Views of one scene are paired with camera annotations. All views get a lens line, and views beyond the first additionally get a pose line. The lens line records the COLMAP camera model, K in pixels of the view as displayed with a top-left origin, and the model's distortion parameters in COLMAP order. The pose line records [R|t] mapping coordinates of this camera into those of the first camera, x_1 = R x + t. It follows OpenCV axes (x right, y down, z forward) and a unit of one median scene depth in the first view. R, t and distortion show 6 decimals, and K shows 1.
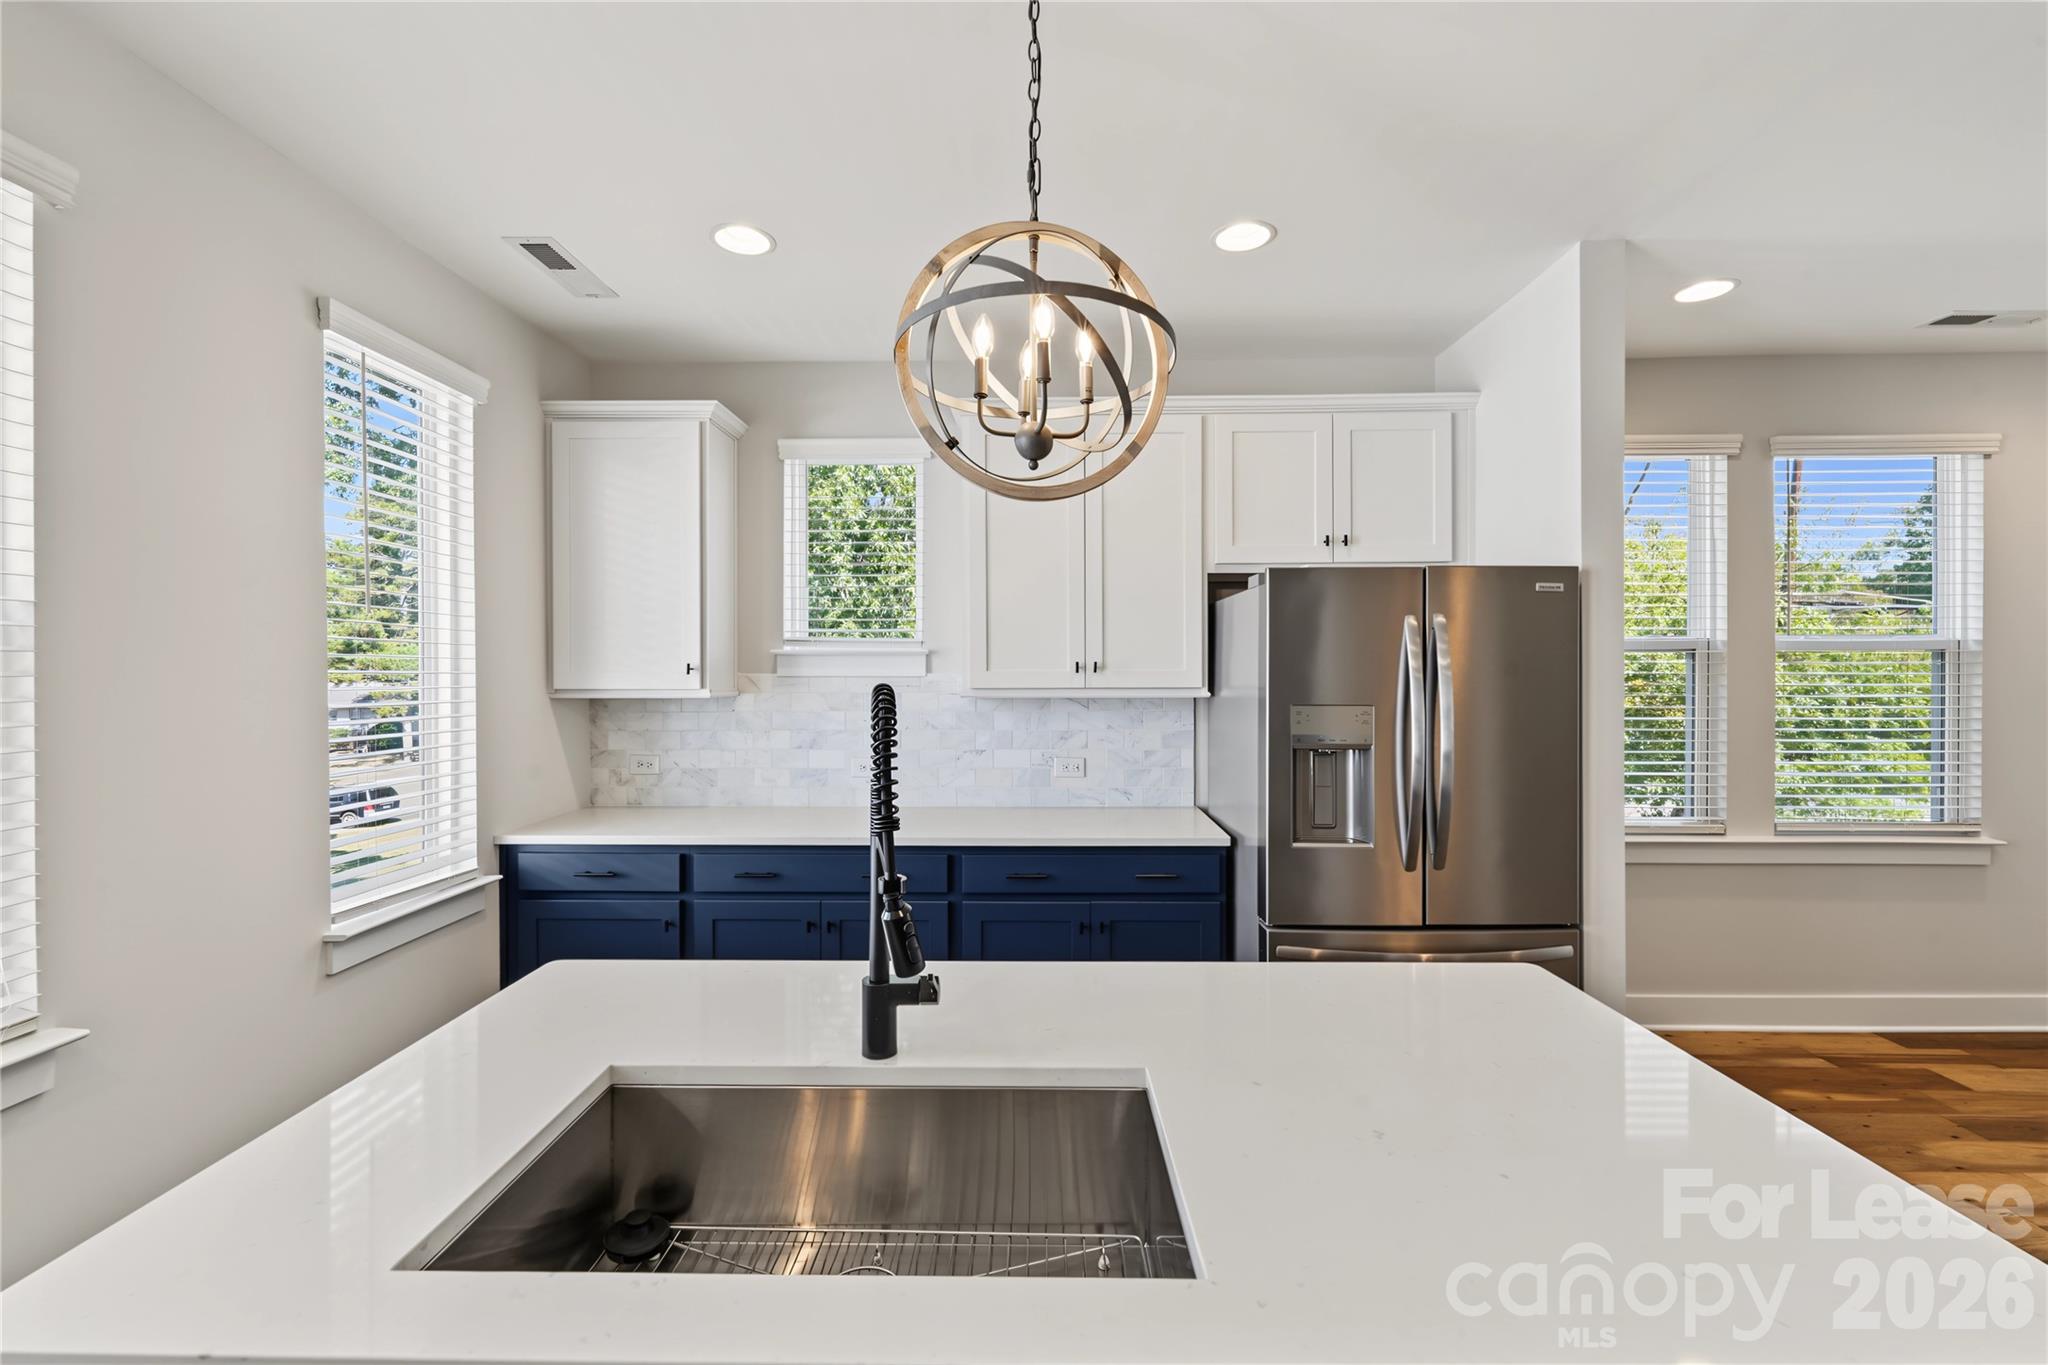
lens RADIAL K [[845.4, 0, 1024.0], [0, 845.4, 682.5], [0, 0, 1]] dist [0.001384, 0.000231]
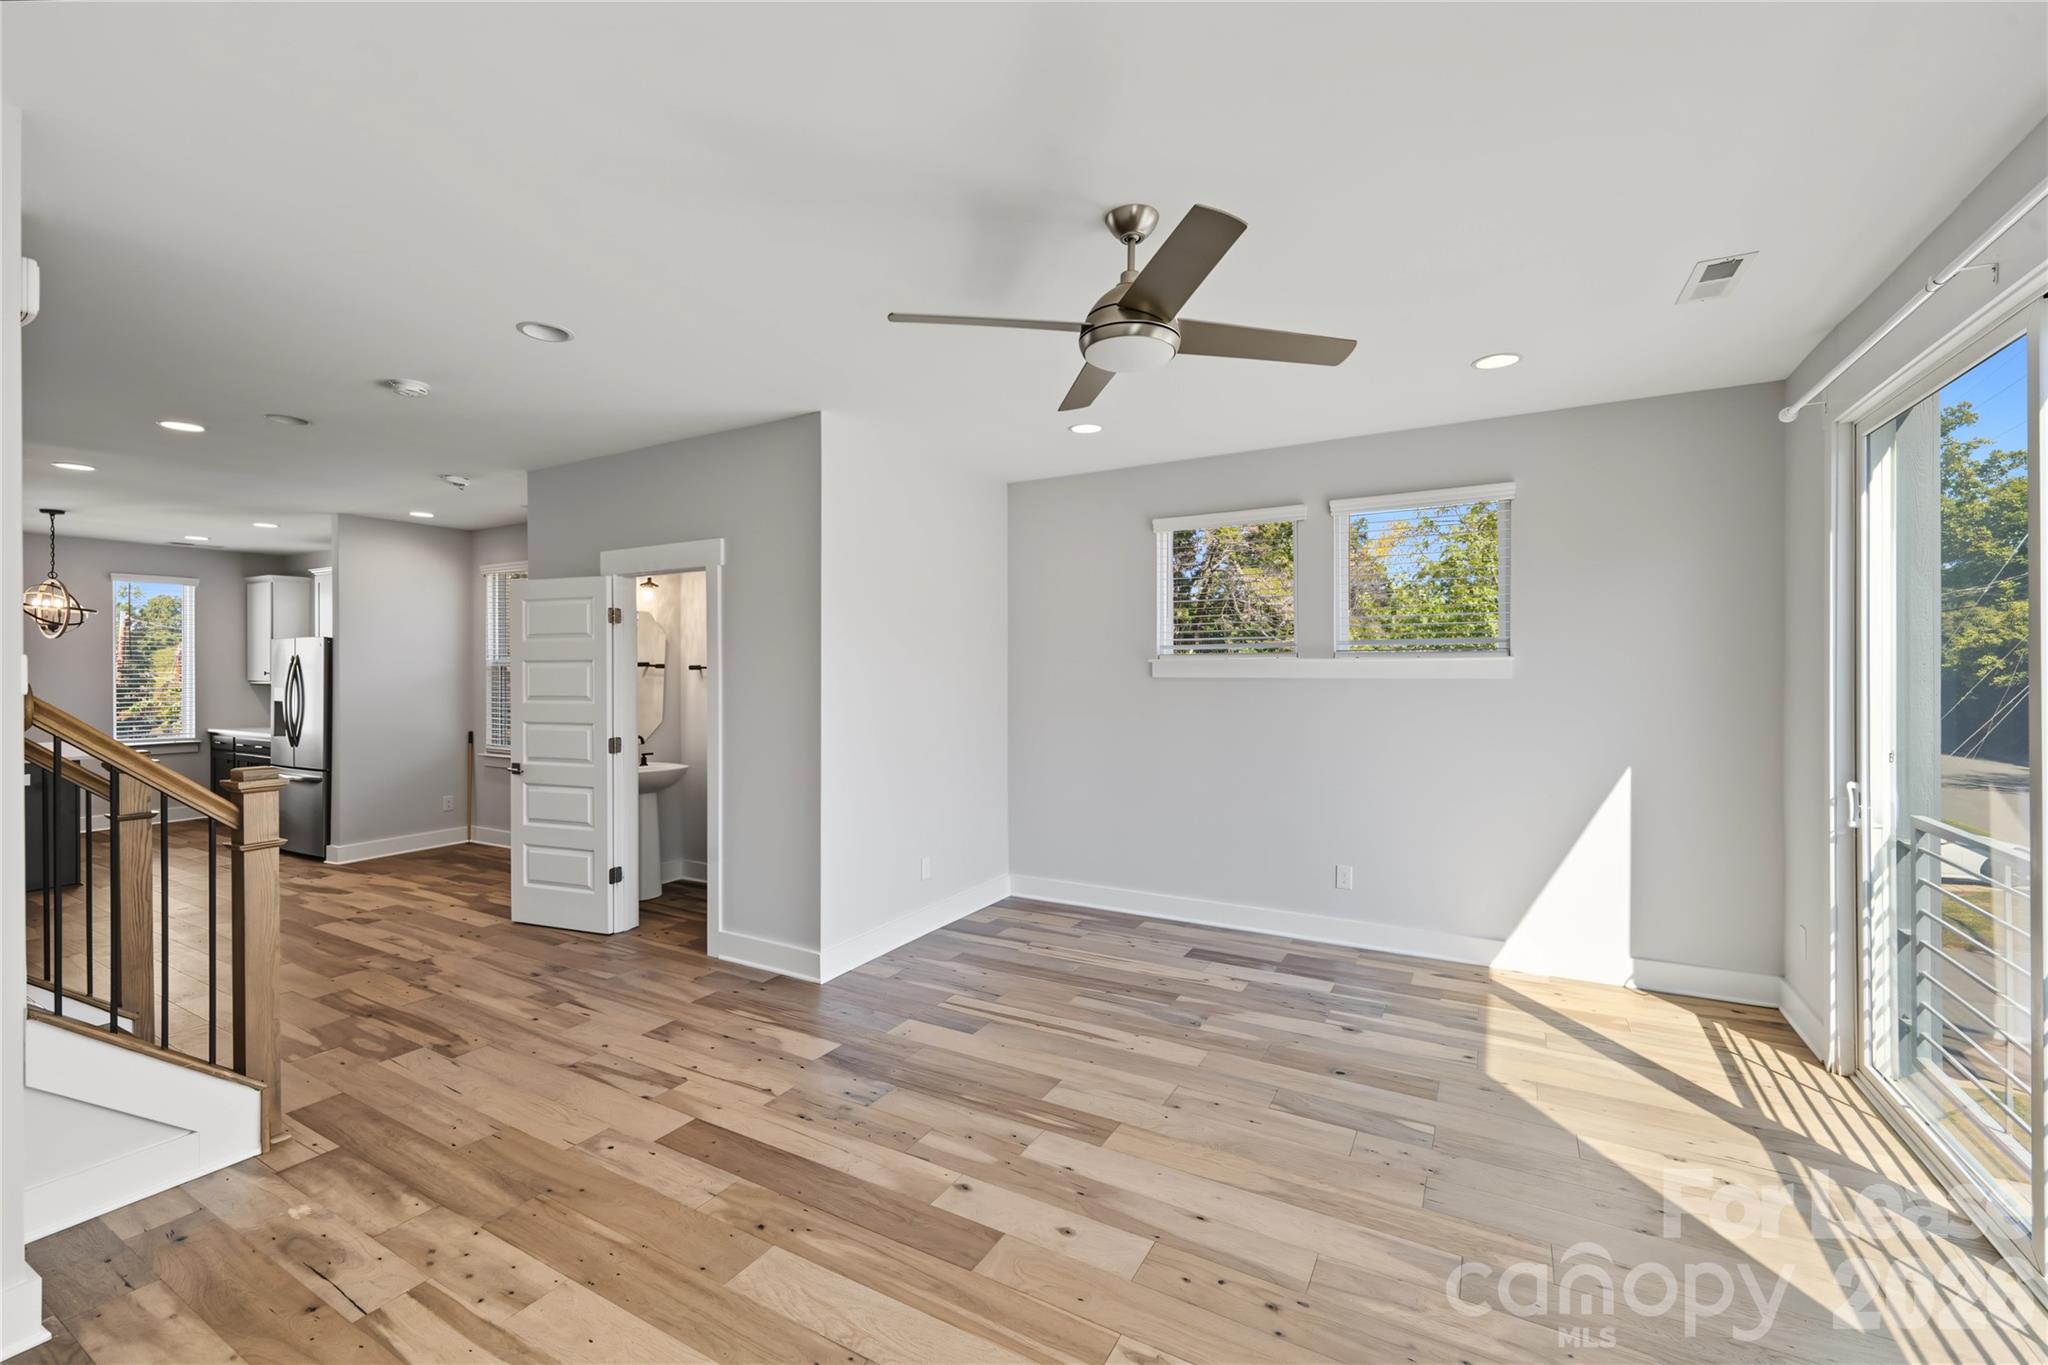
lens RADIAL K [[841.2, 0, 1022.1], [0, 841.2, 673.8], [0, 0, 1]] dist [0.000237, -0.000616]
pose [[0.881534, 0.002909, -0.472111, 2.745622], [-0.007523, 0.999941, -0.007885, -0.012552], [0.472060, 0.010502, 0.881504, -0.214055]]
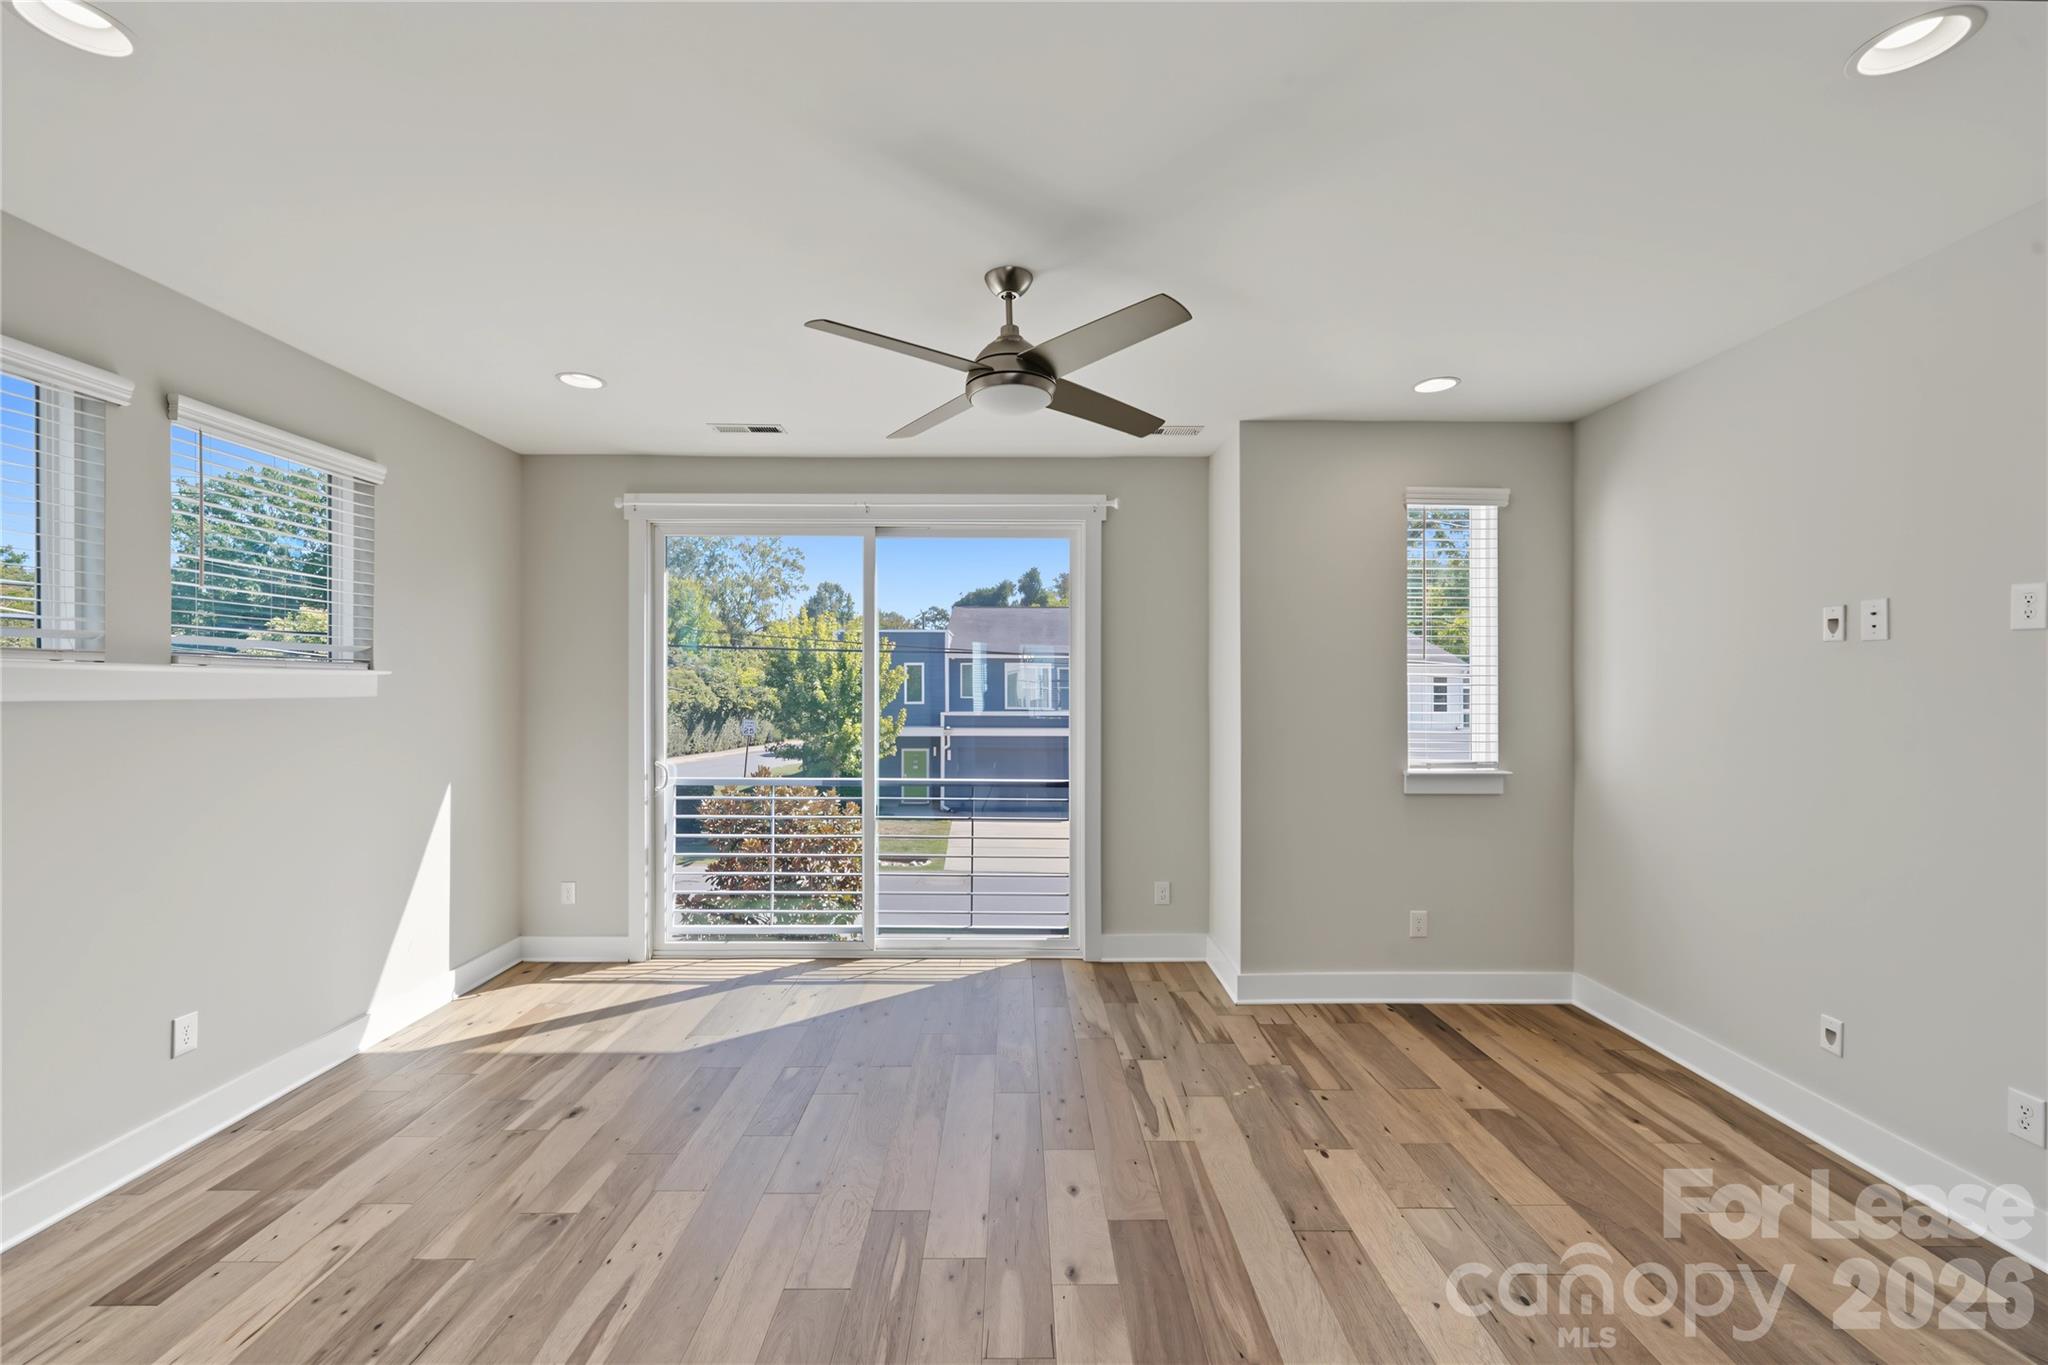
lens RADIAL K [[824.7, 0, 1019.2], [0, 824.7, 684.7], [0, 0, 1]] dist [0.001618, -0.000653]
pose [[-0.030771, 0.008030, 0.999494, 1.786610], [0.014712, 0.999863, -0.007580, -0.016040], [-0.999418, 0.014471, -0.030885, 0.424654]]
